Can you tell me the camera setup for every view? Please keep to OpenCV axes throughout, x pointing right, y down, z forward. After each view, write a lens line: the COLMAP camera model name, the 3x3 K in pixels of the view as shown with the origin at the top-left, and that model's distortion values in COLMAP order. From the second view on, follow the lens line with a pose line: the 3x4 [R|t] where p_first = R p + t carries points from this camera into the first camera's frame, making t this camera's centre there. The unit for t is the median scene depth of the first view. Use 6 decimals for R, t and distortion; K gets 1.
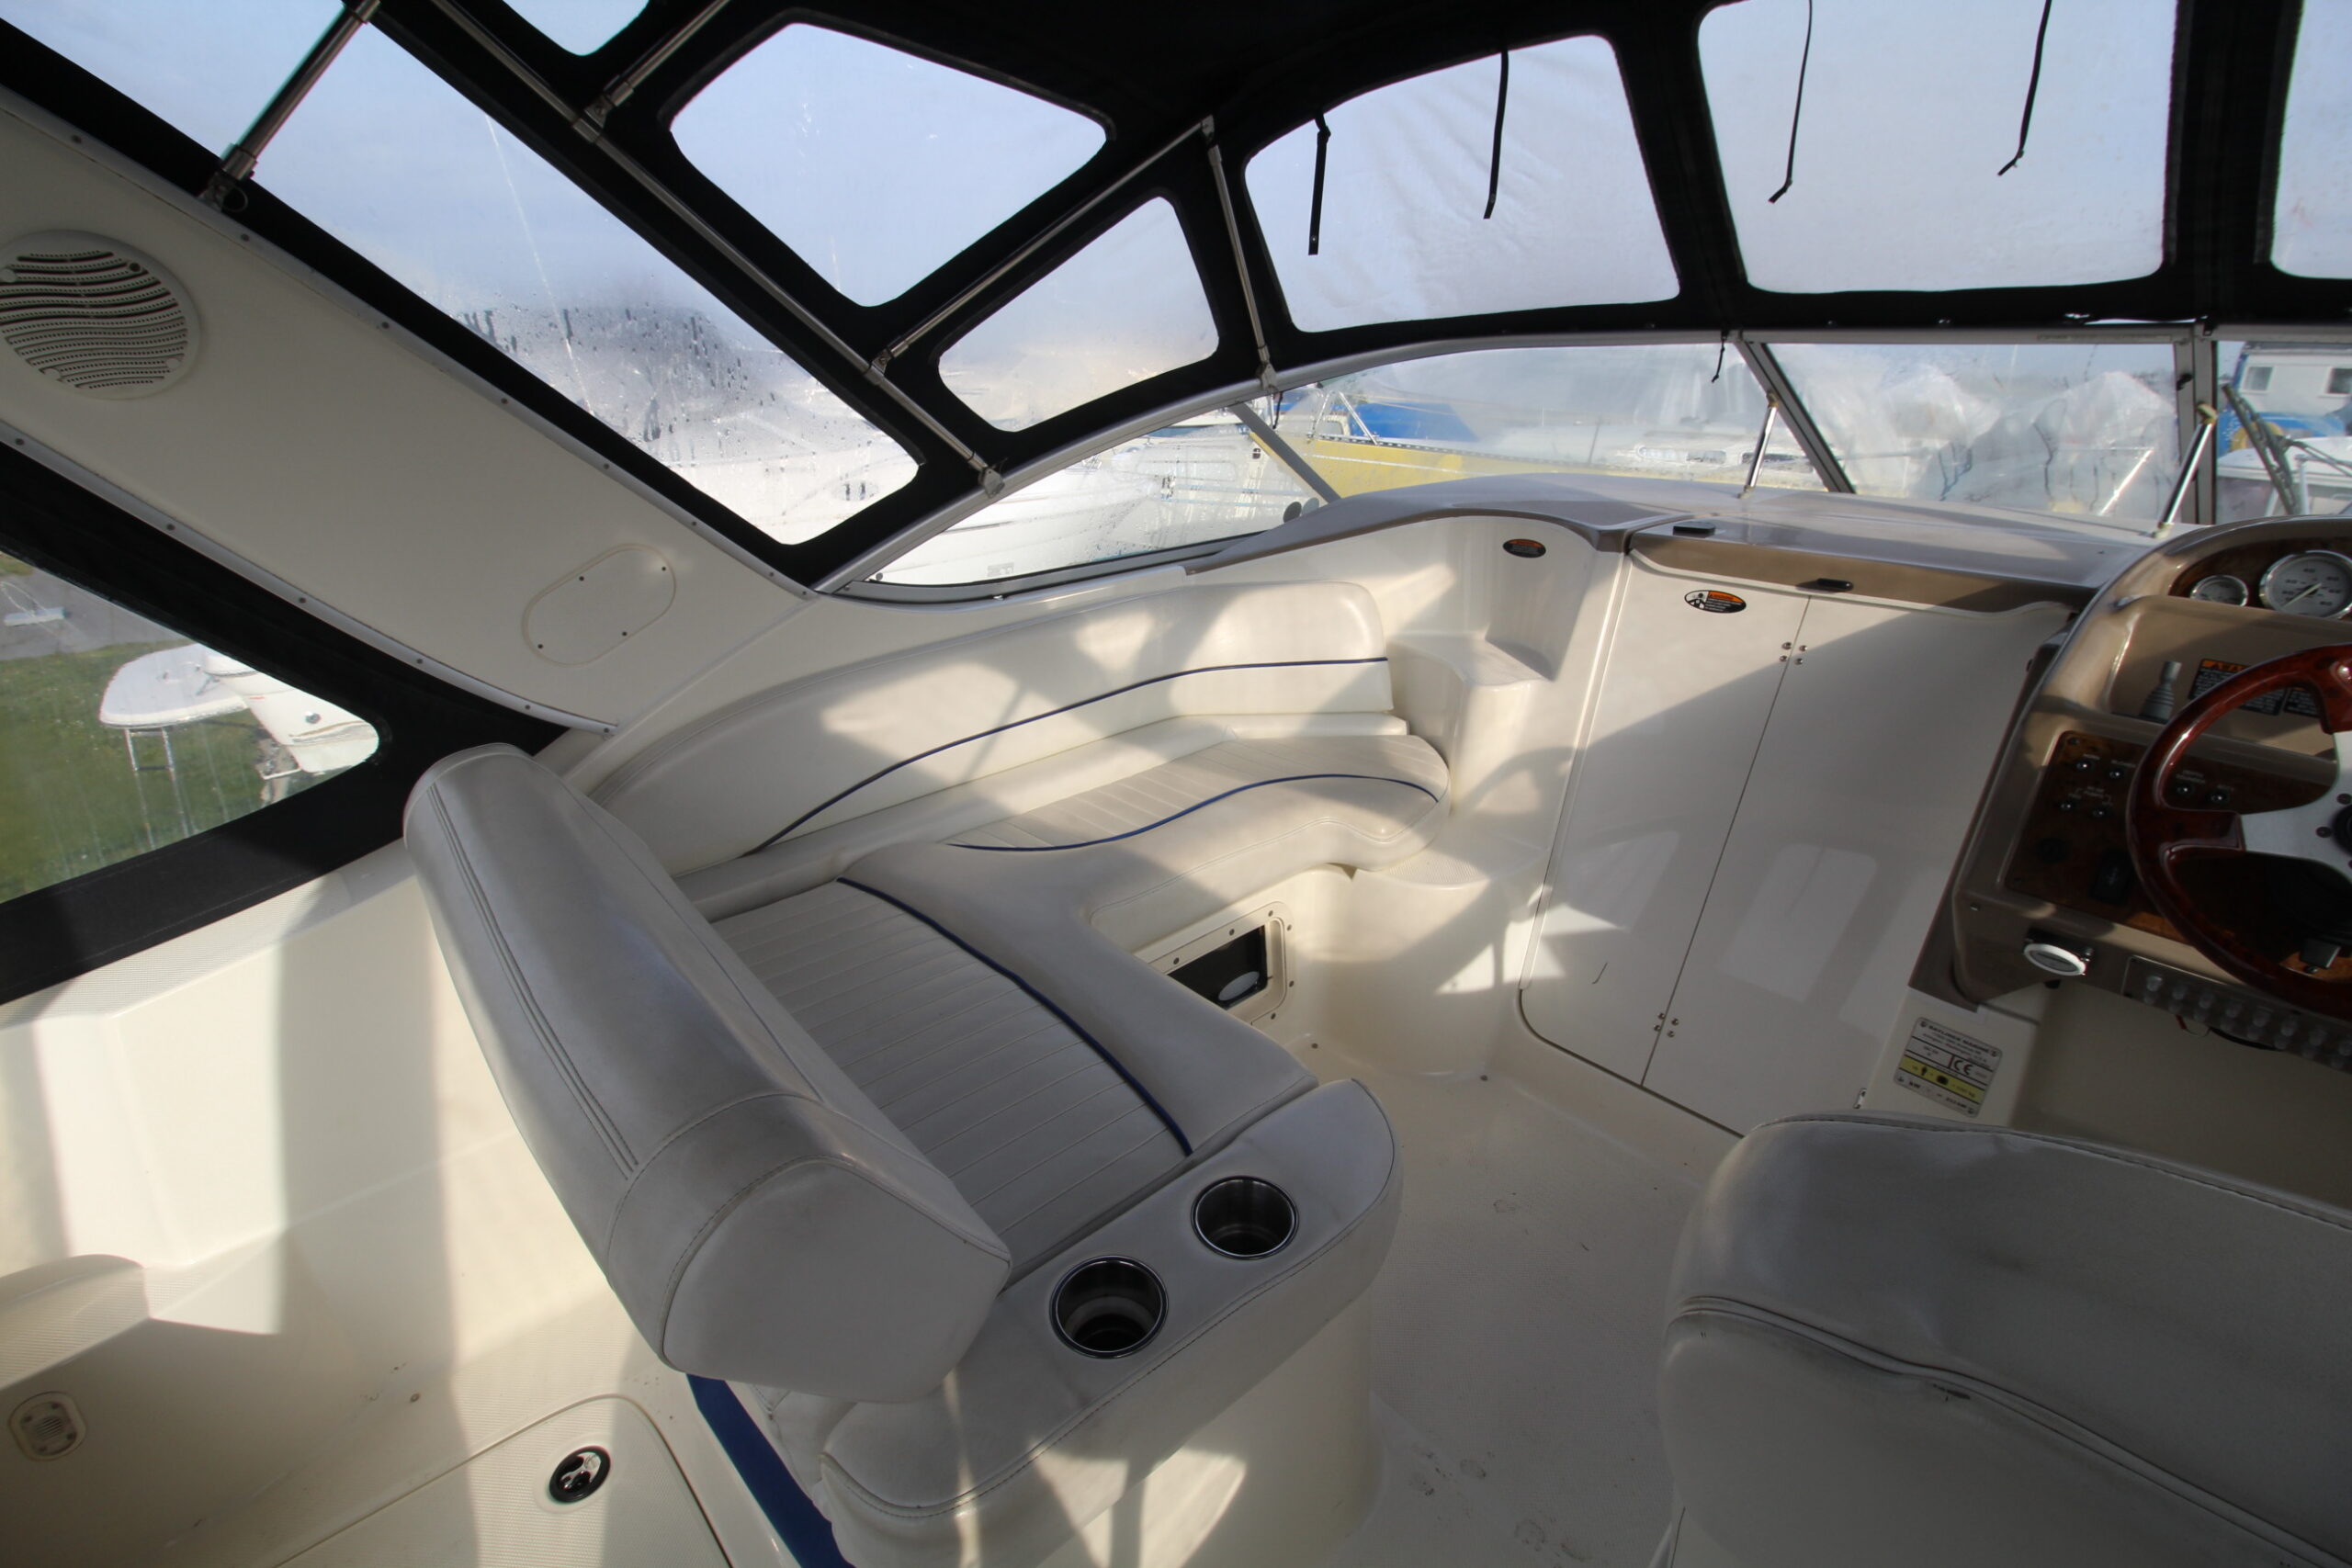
lens RADIAL K [[1094.6, 0, 1181.5], [0, 1094.6, 752.8], [0, 0, 1]] dist [0.000098, -0.012733]
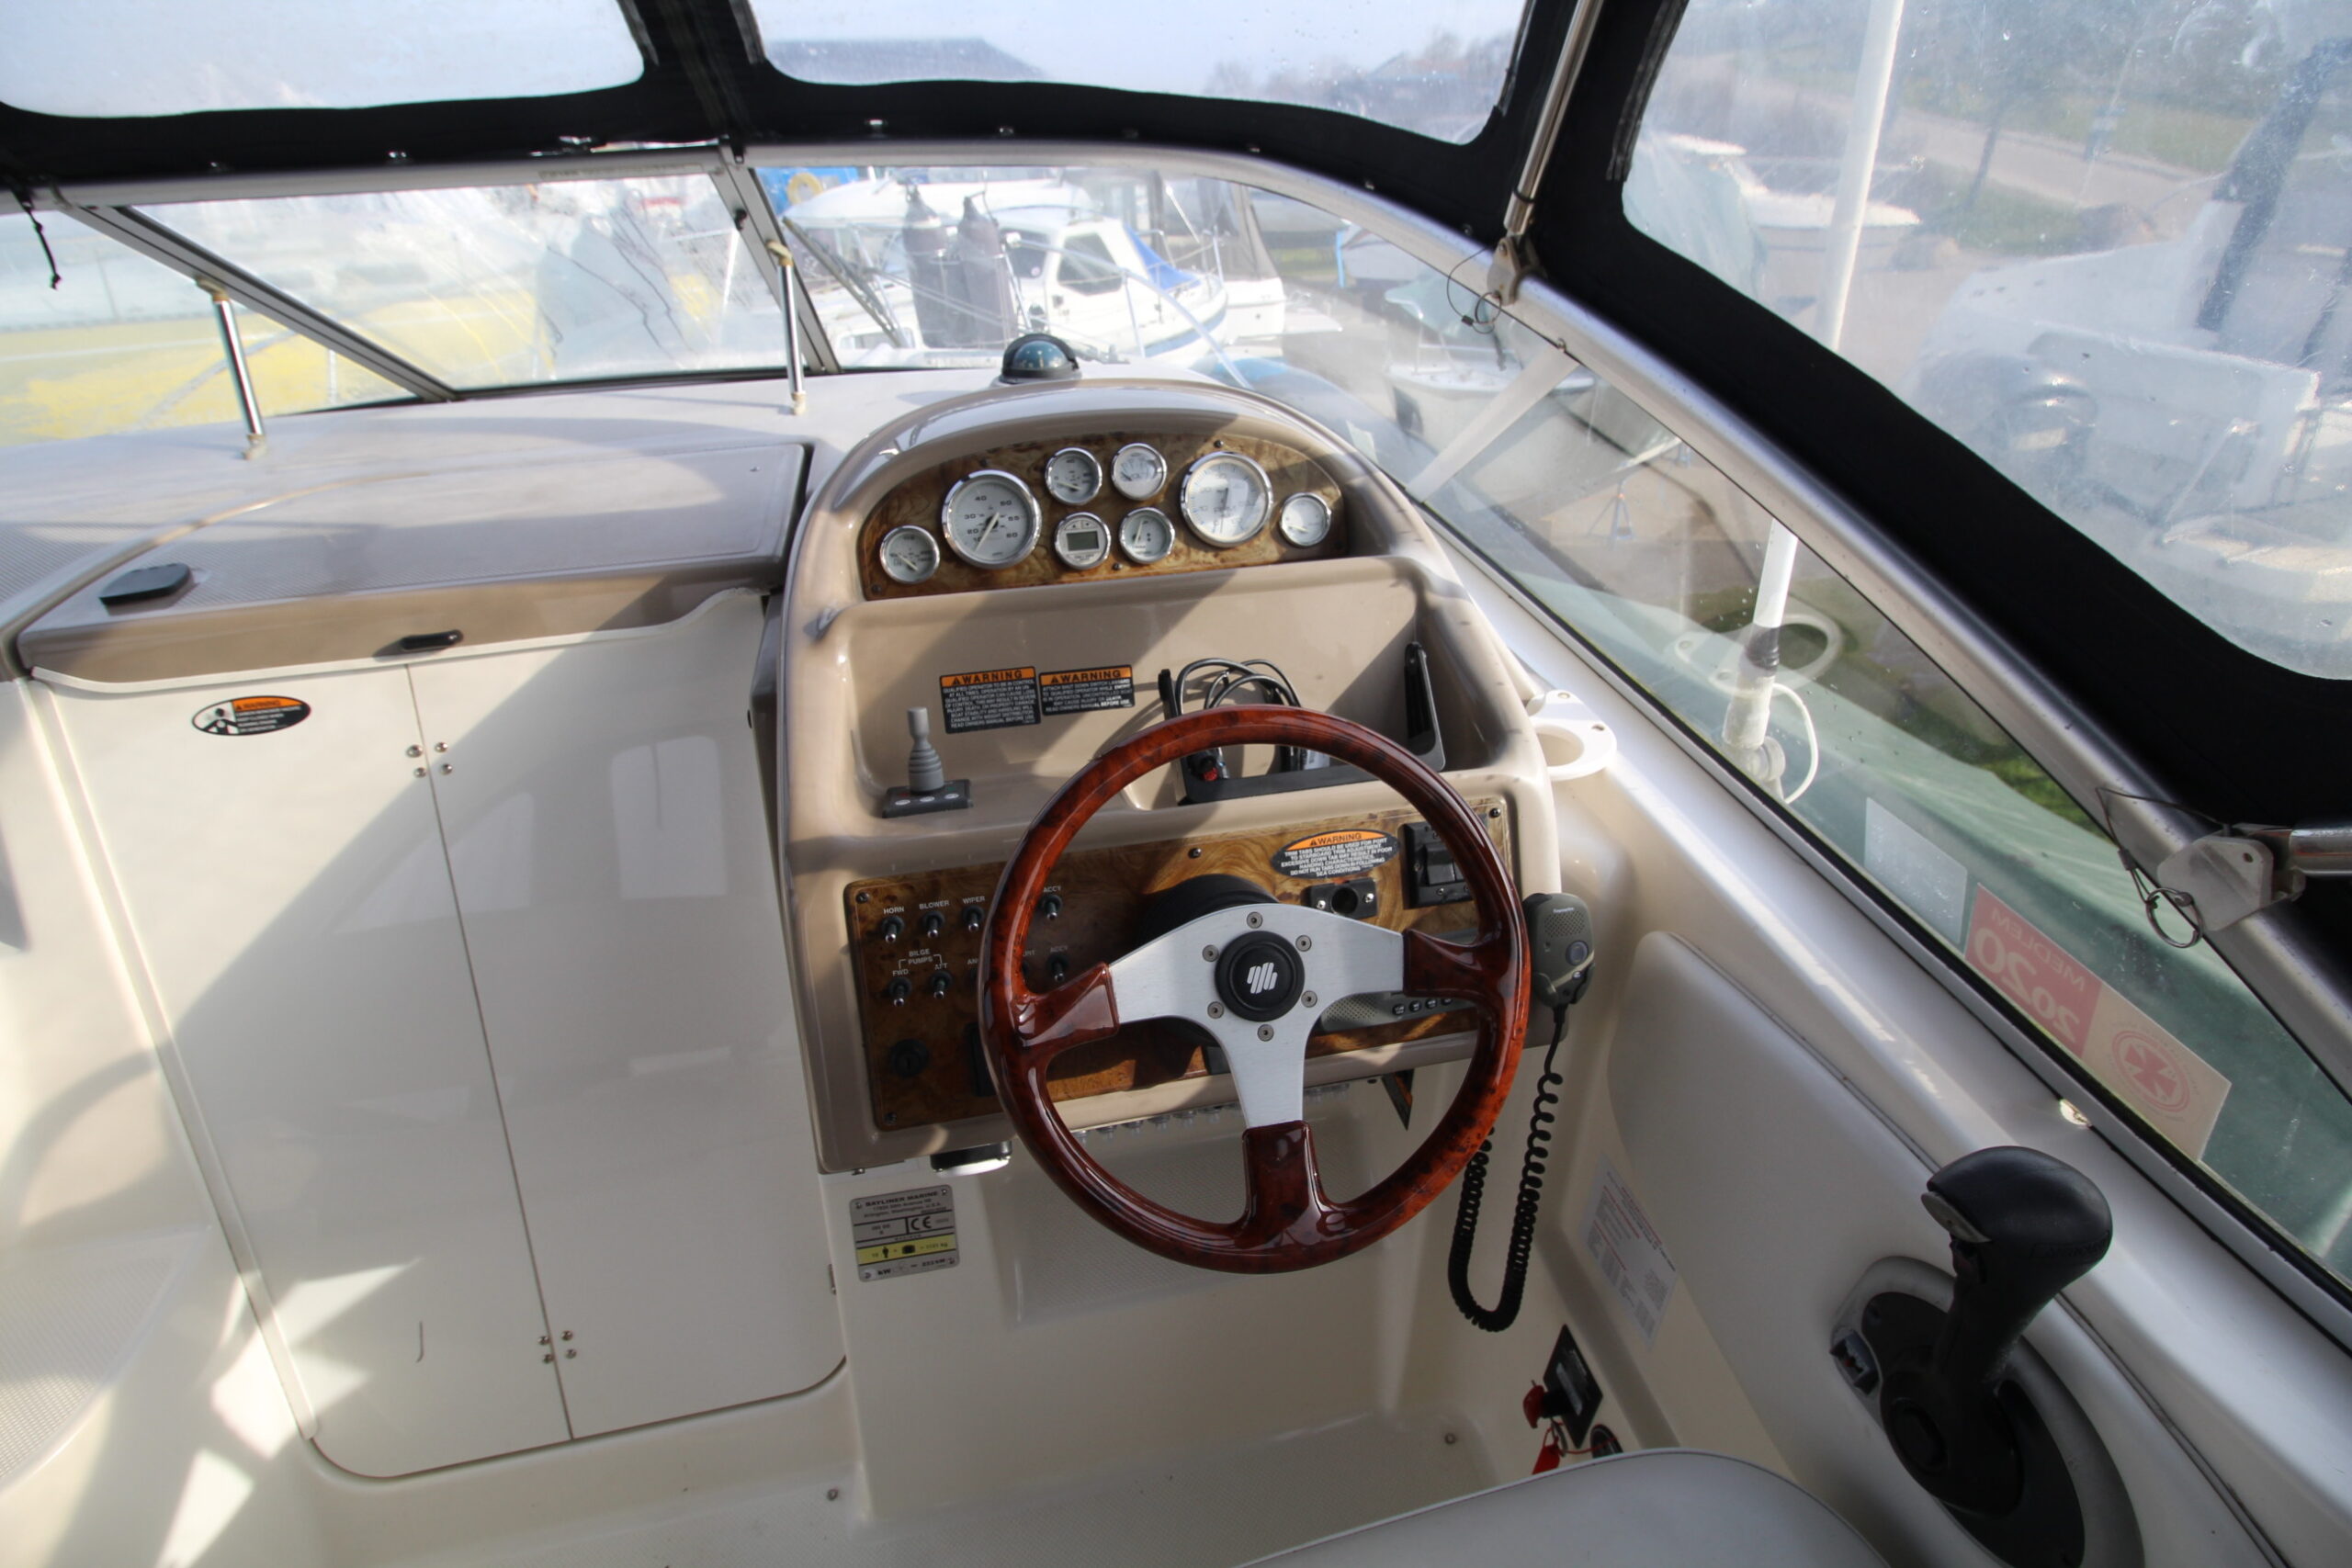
lens RADIAL K [[1094.6, 0, 1181.6], [0, 1094.6, 752.4], [0, 0, 1]] dist [0.000098, -0.012733]
pose [[0.484207, -0.460891, 0.743722, 0.295957], [0.320693, 0.884346, 0.339246, -0.158175], [-0.814064, 0.074241, 0.576011, 0.293675]]
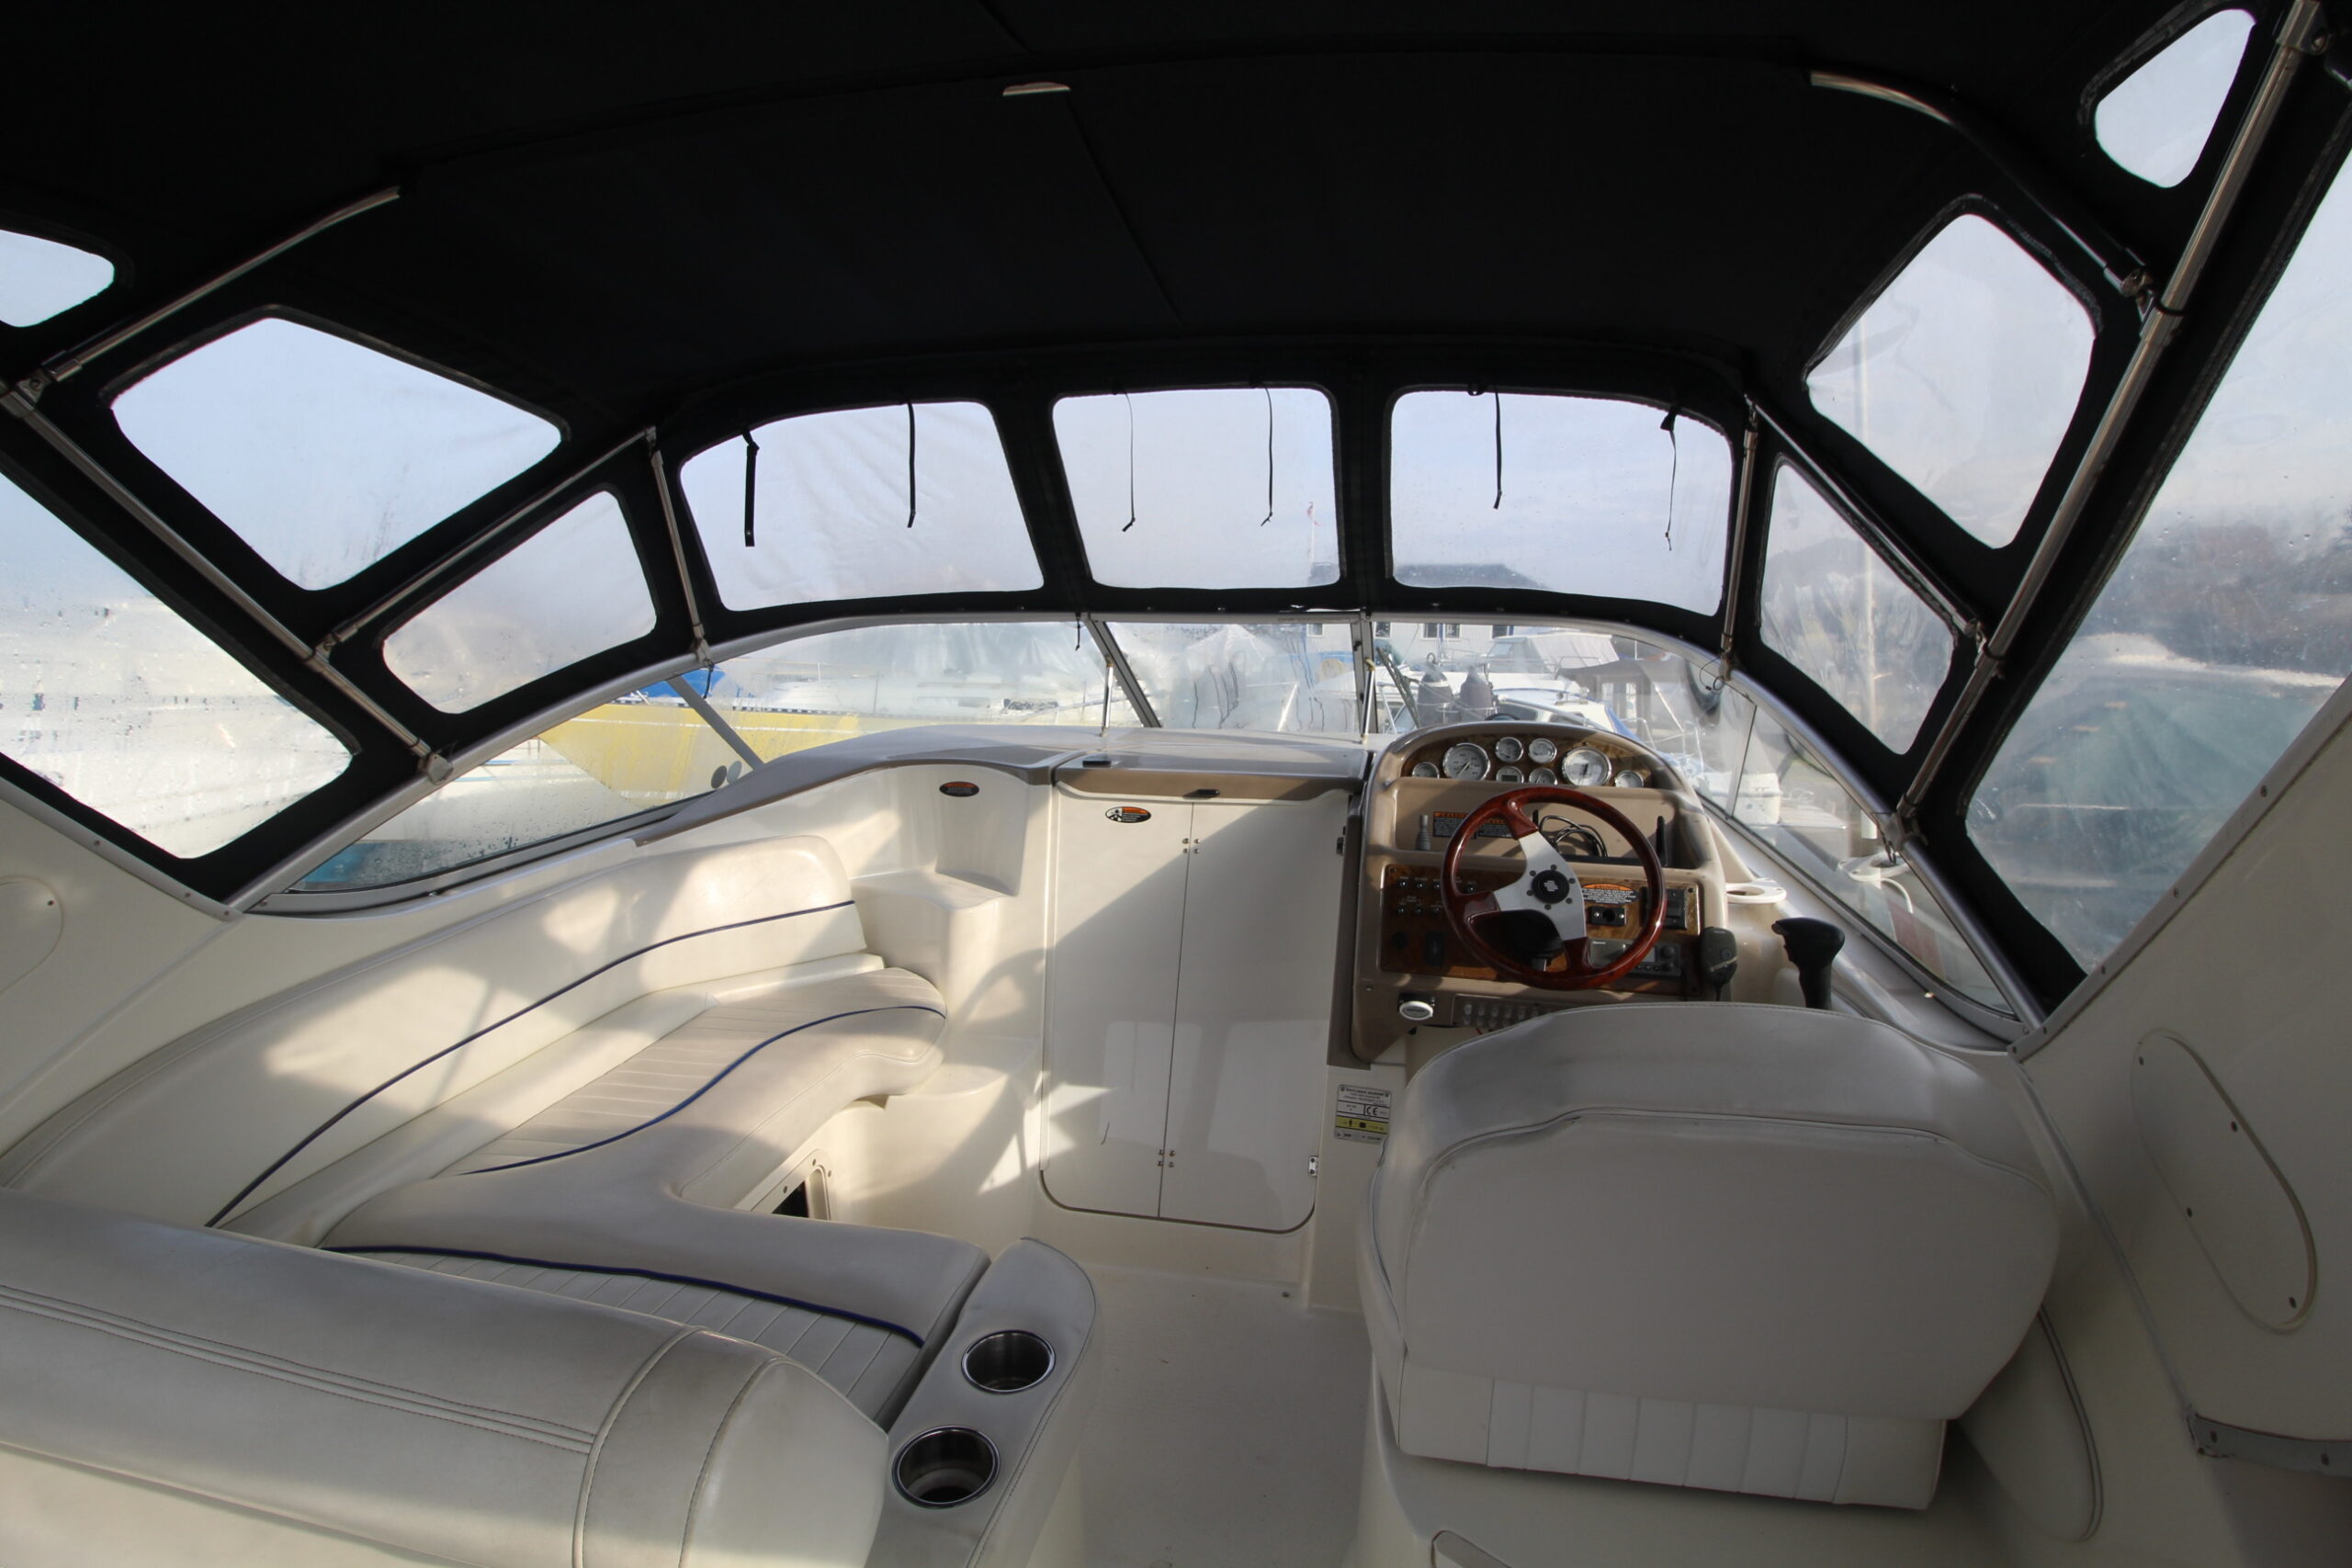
lens RADIAL K [[1151.2, 0, 1174.1], [0, 1151.2, 749.4], [0, 0, 1]] dist [-0.005323, -0.003736]
pose [[0.802858, -0.066070, 0.592498, -0.268377], [0.198308, 0.966843, -0.160901, 0.016401], [-0.562222, 0.246678, 0.789339, -0.121477]]
